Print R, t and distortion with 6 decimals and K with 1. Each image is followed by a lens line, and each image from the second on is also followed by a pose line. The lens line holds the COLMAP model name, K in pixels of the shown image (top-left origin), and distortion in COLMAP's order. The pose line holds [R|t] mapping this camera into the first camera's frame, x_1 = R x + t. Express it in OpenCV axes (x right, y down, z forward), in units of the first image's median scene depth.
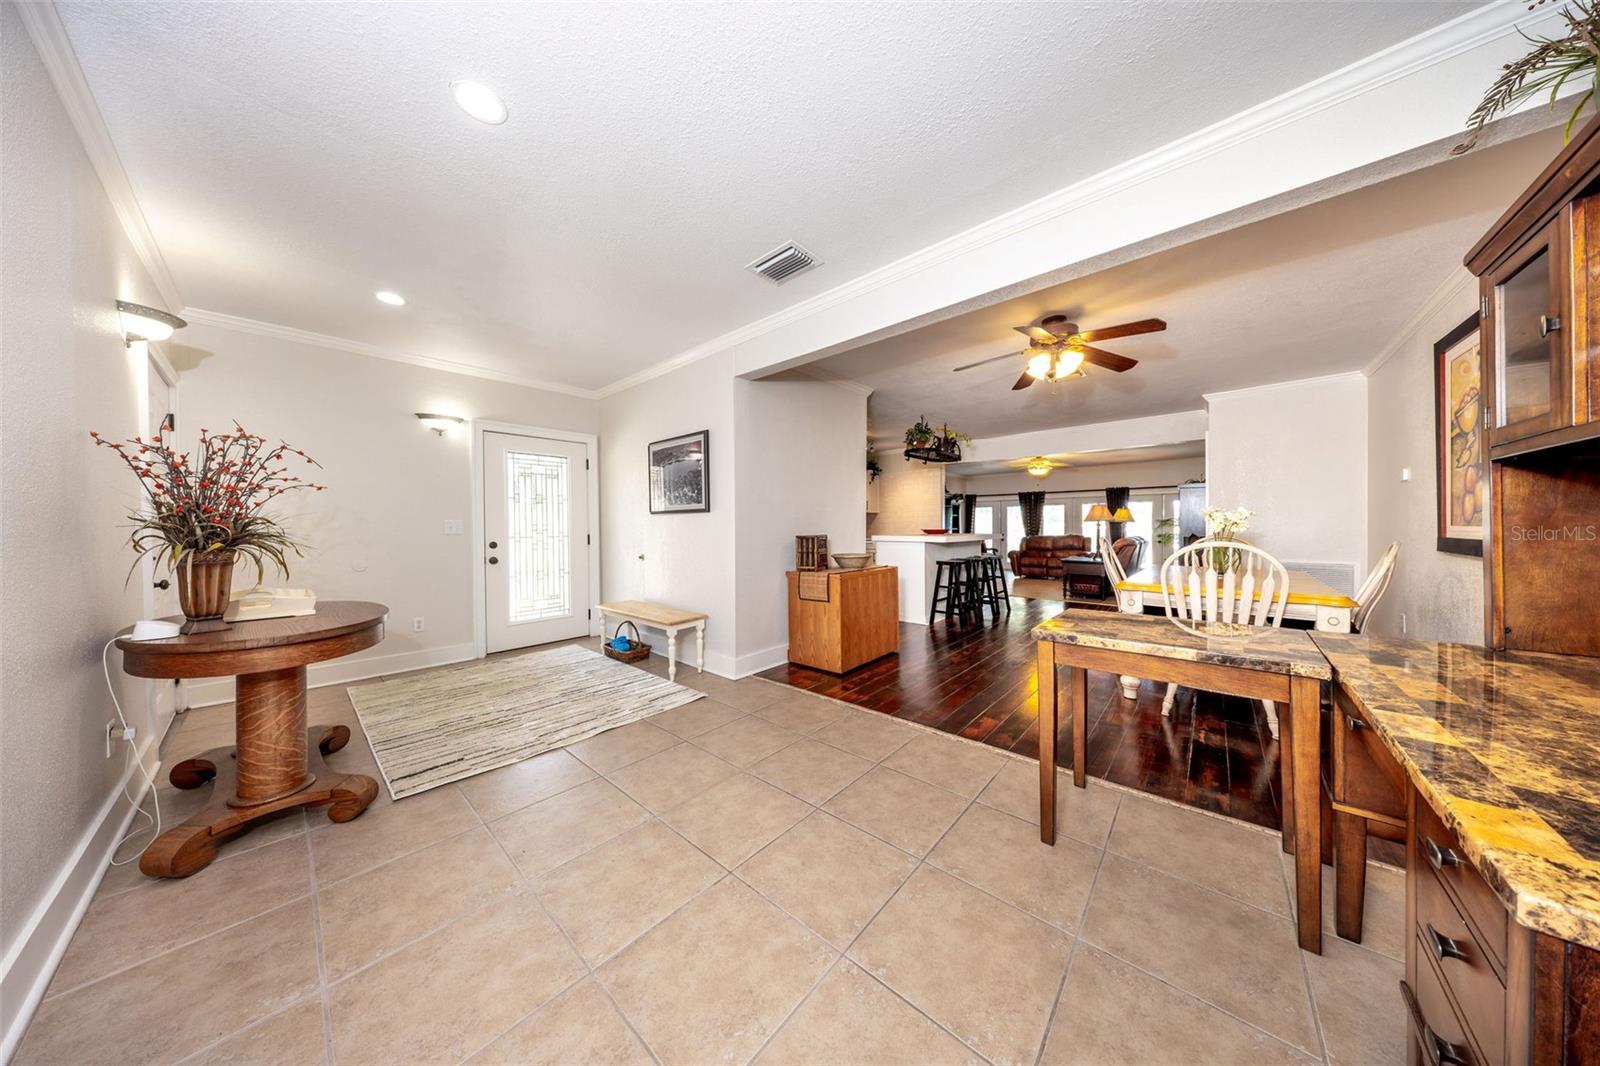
lens RADIAL K [[463.0, 0, 799.2], [0, 463.0, 527.6], [0, 0, 1]] dist [0.000534, 0.000067]
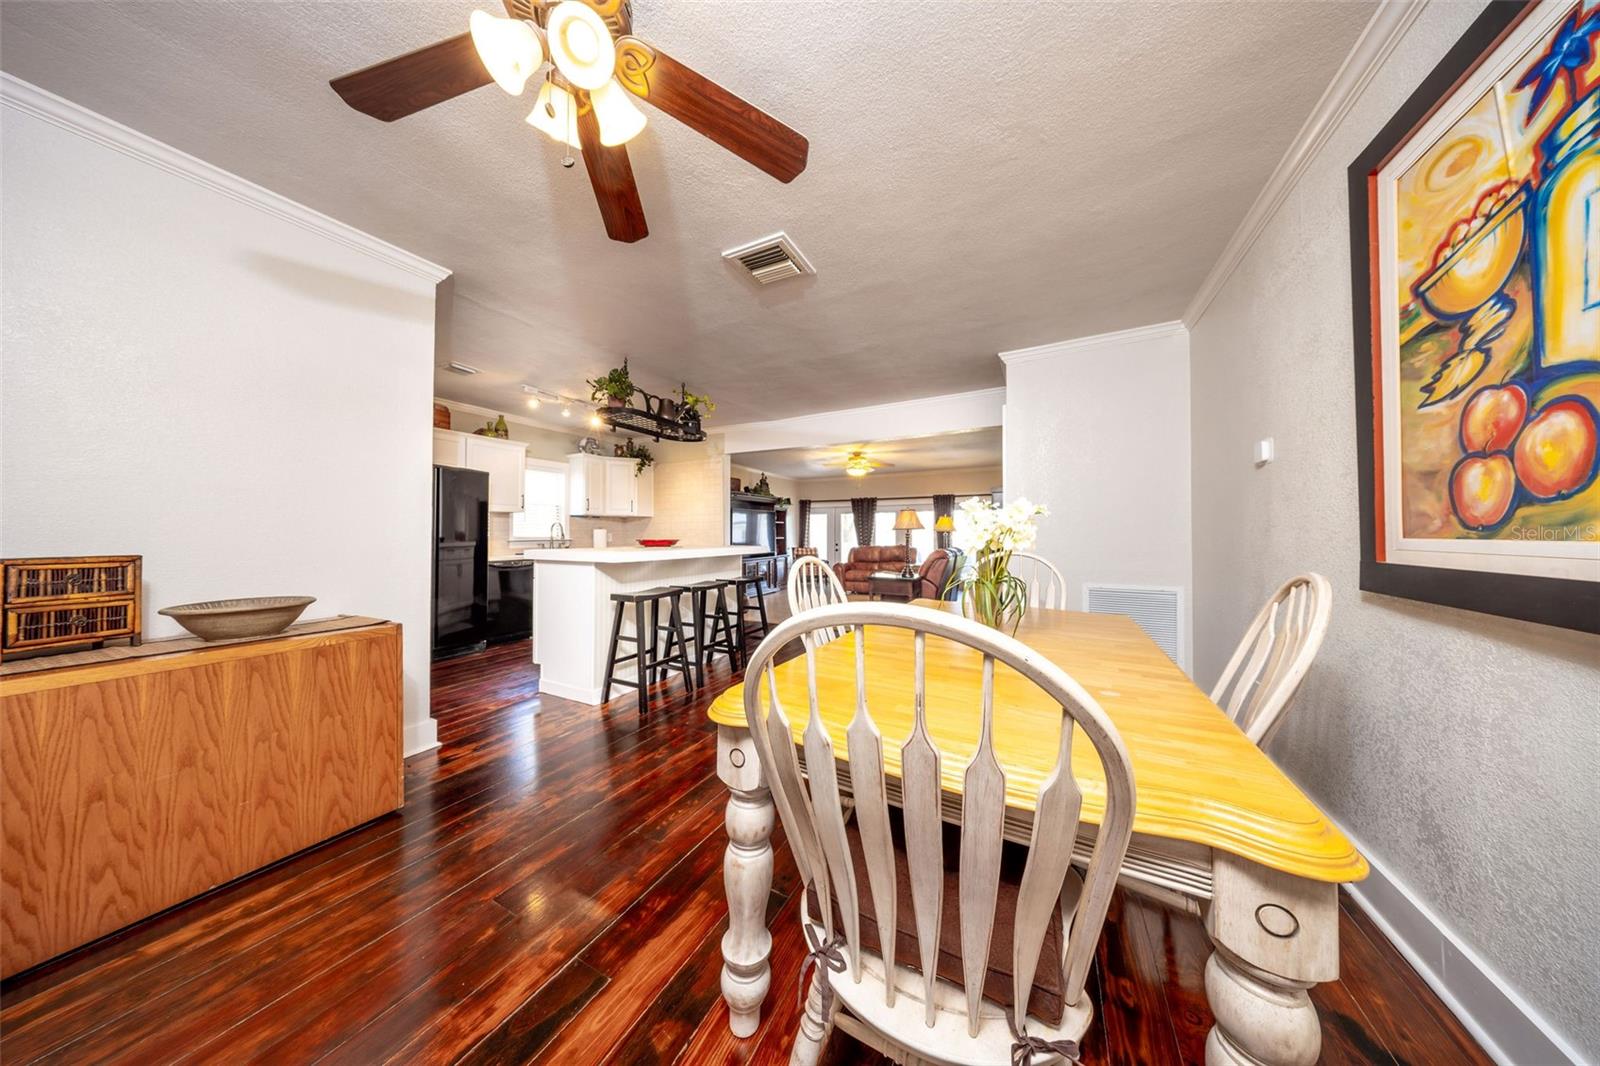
lens RADIAL K [[463.0, 0, 804.5], [0, 463.0, 532.9], [0, 0, 1]] dist [0.000534, 0.000067]
pose [[0.965994, 0.005225, 0.258513, 0.210429], [-0.003439, 0.999967, -0.007359, -0.000989], [-0.258543, 0.006220, 0.965980, 0.207320]]
